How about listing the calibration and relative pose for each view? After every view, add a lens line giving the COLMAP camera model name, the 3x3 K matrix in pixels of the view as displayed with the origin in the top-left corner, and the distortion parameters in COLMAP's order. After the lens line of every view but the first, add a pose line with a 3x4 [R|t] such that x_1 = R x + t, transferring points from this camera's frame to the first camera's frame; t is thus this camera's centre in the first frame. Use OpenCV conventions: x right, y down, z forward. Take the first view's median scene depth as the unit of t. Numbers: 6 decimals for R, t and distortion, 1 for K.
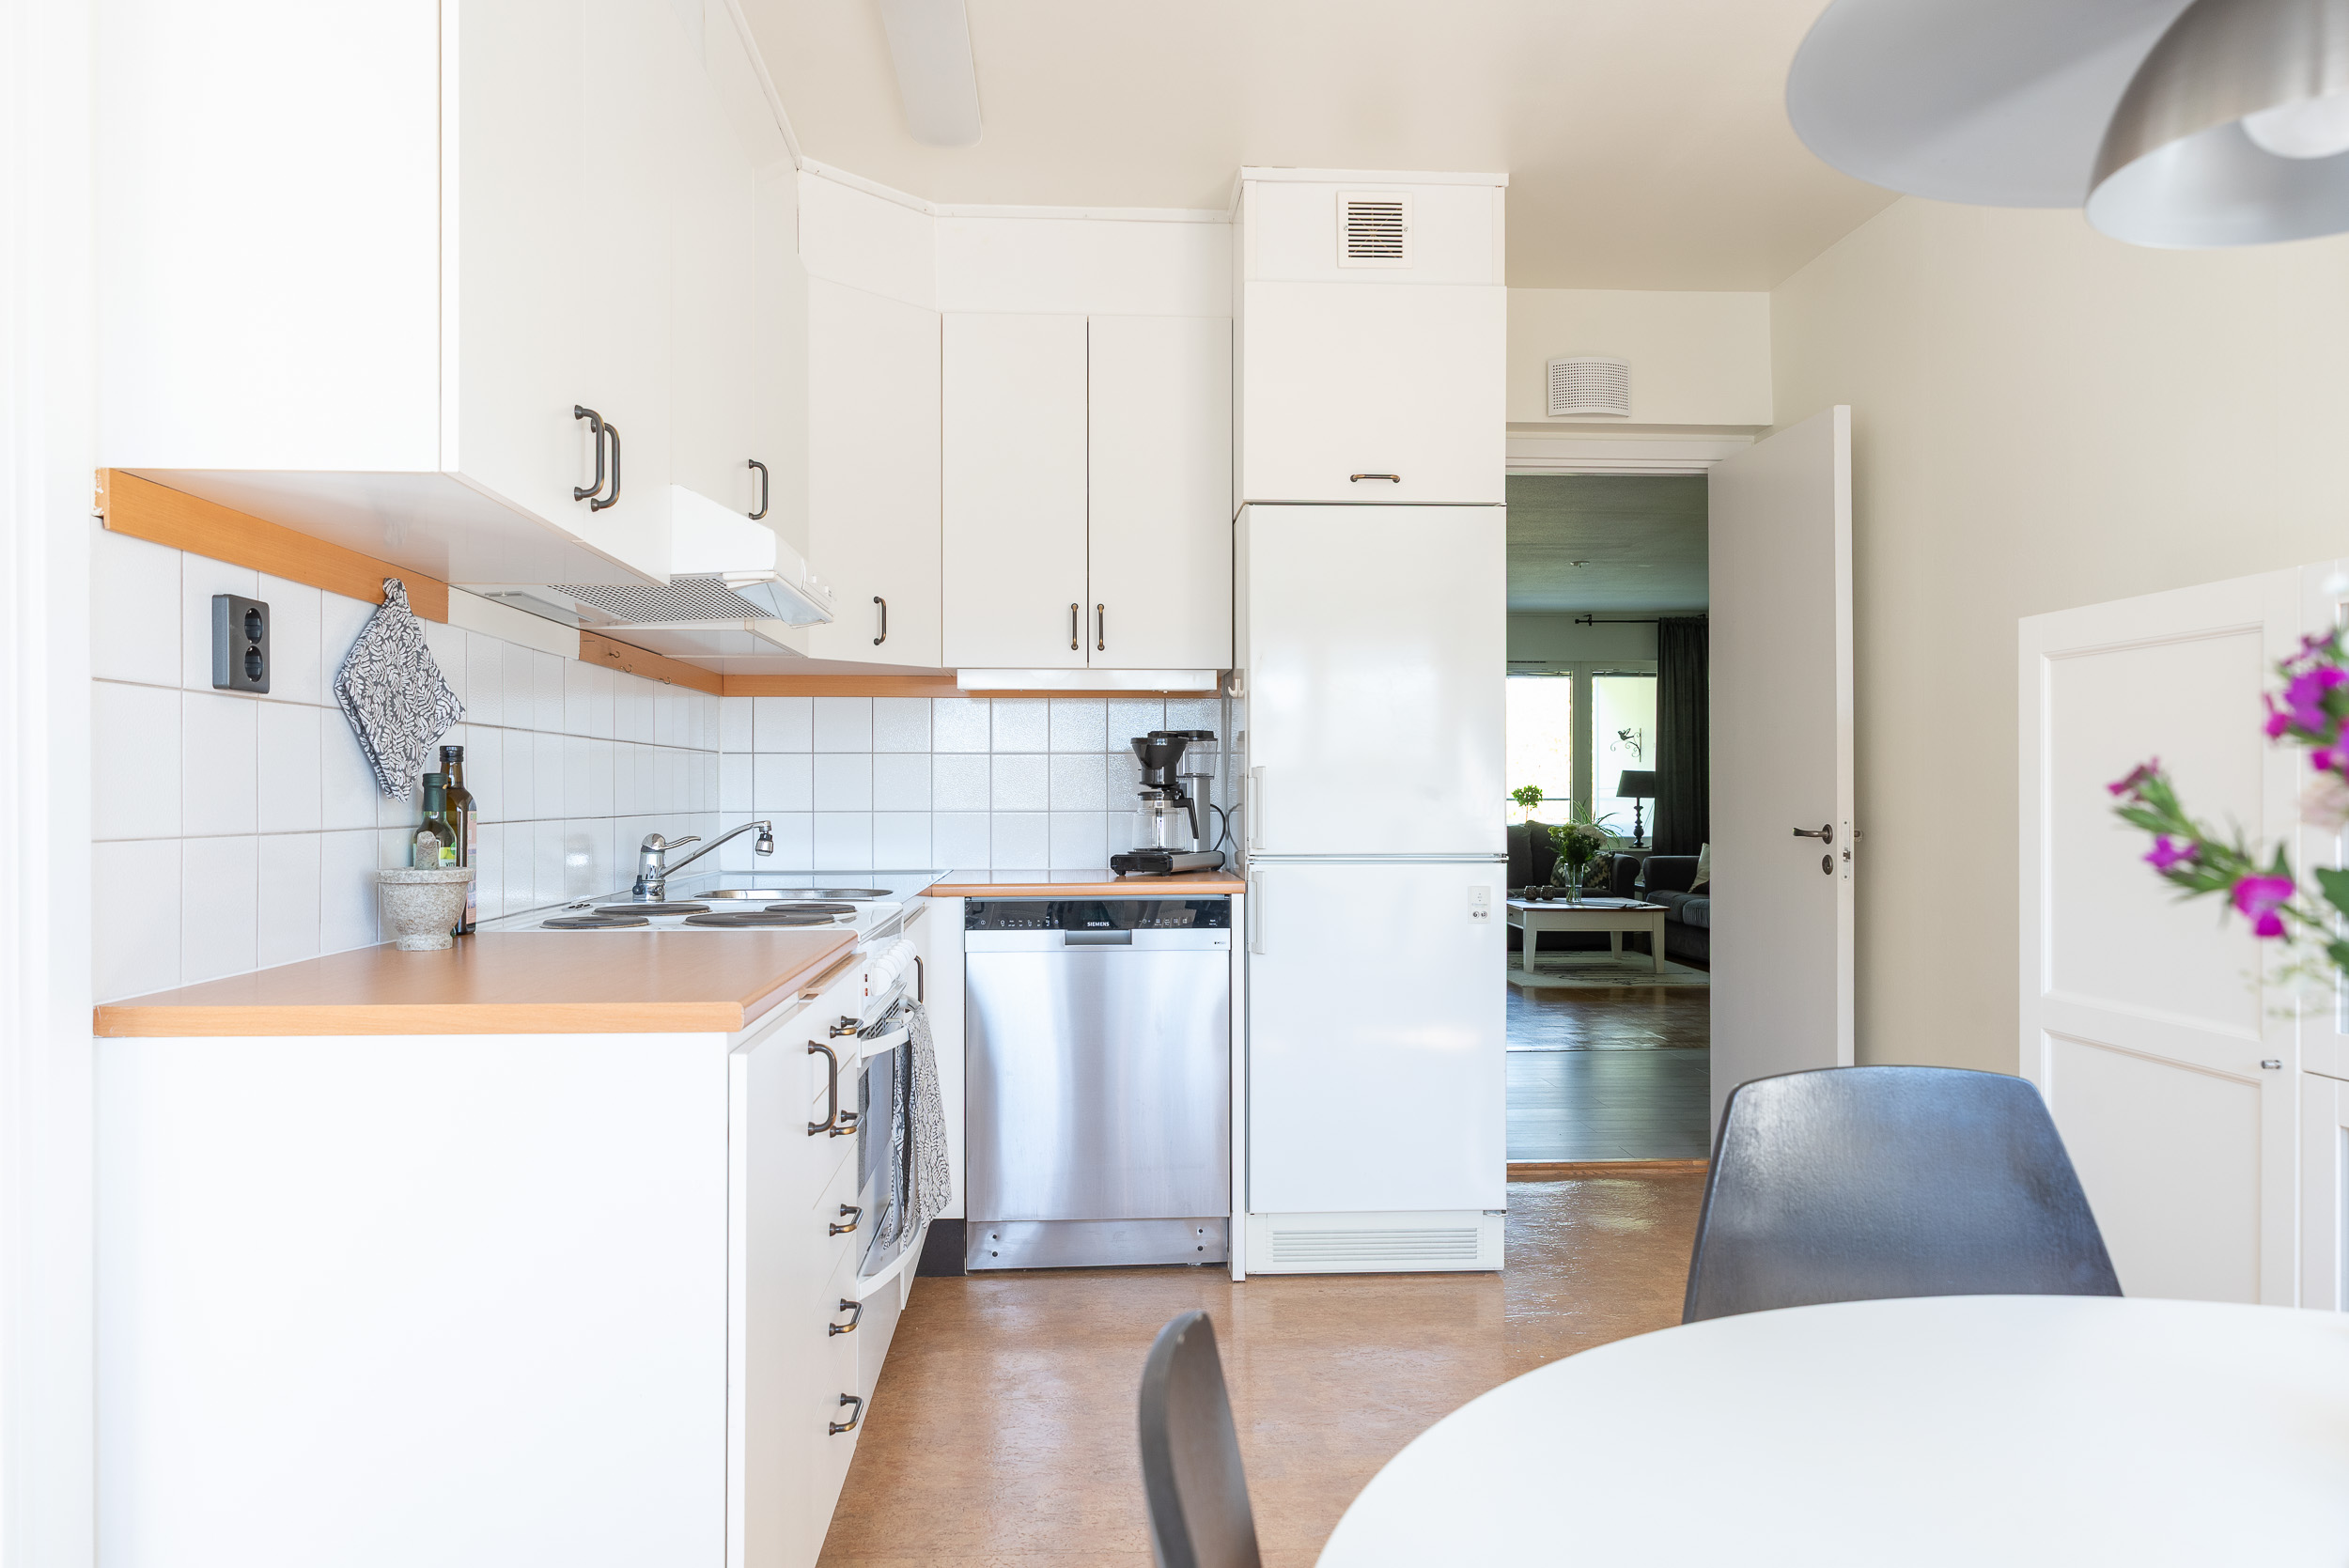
lens RADIAL K [[1607.7, 0, 1174.5], [0, 1607.7, 784.0], [0, 0, 1]] dist [0.002125, 0.000000]
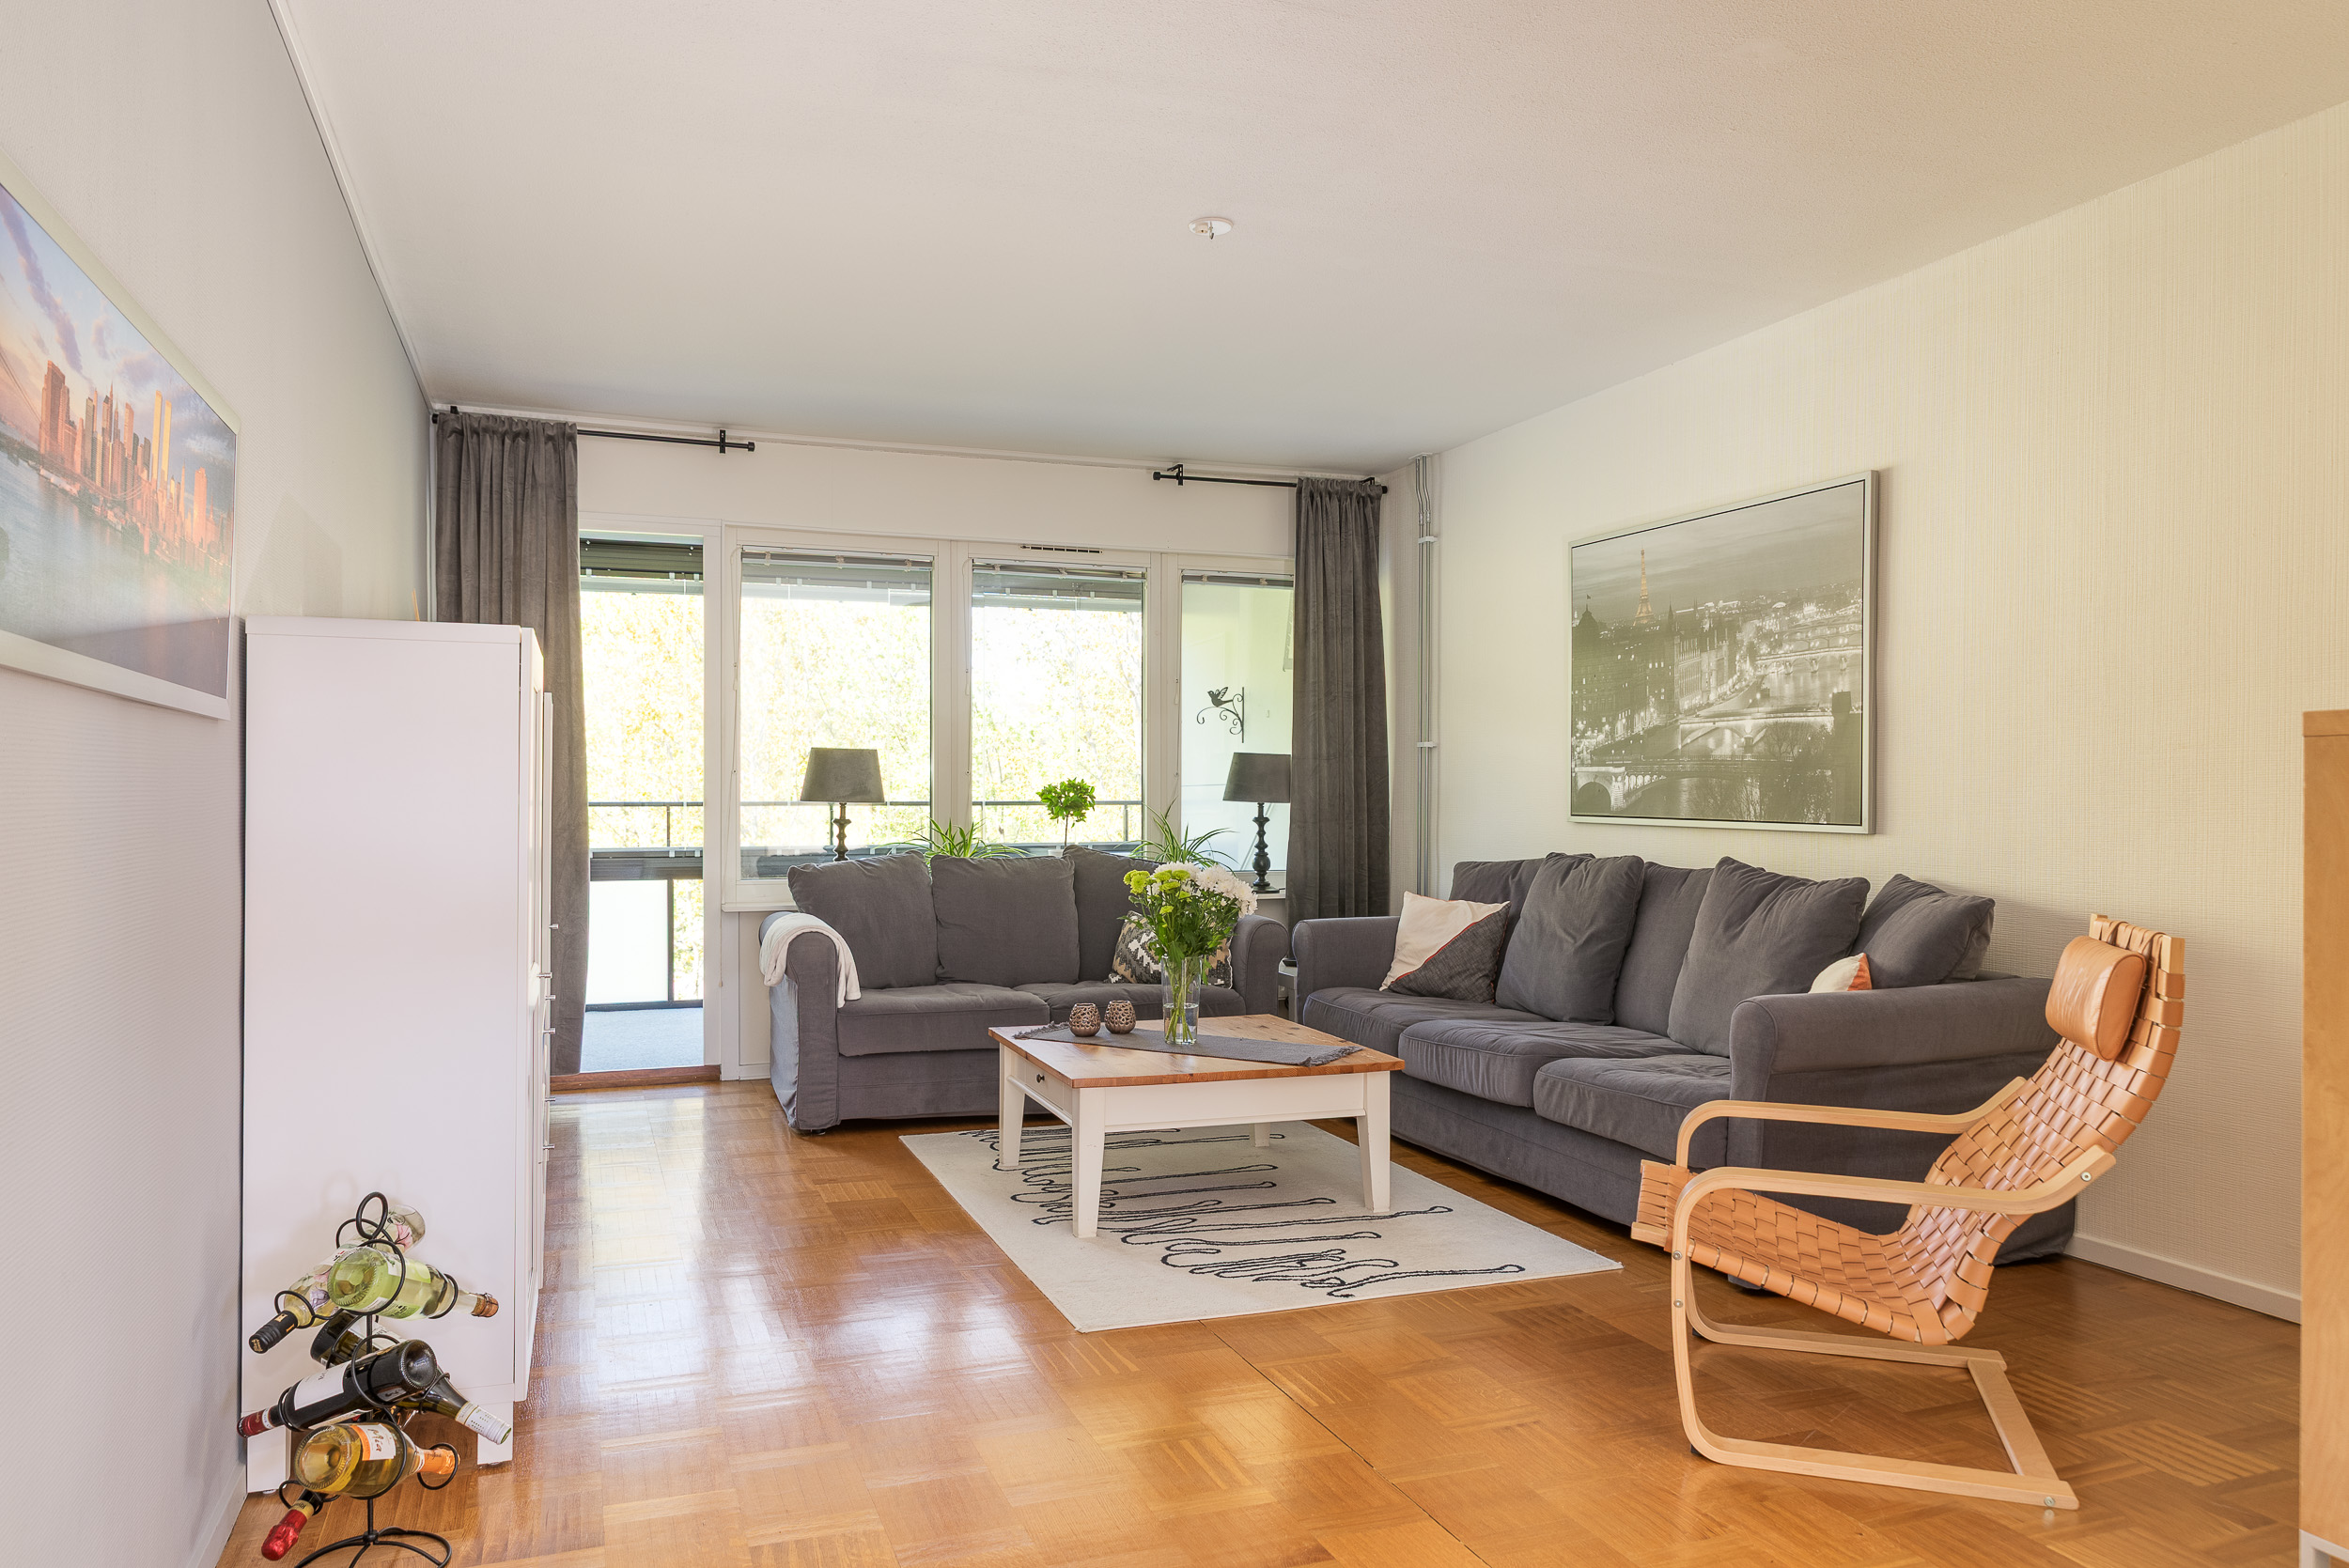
lens RADIAL K [[1607.7, 0, 1174.5], [0, 1607.7, 784.0], [0, 0, 1]] dist [0.002125, 0.000000]
pose [[0.956300, 0.002425, 0.292379, 0.097540], [-0.002627, 0.999997, 0.000298, 0.002259], [-0.292377, -0.001053, 0.956303, 0.478129]]
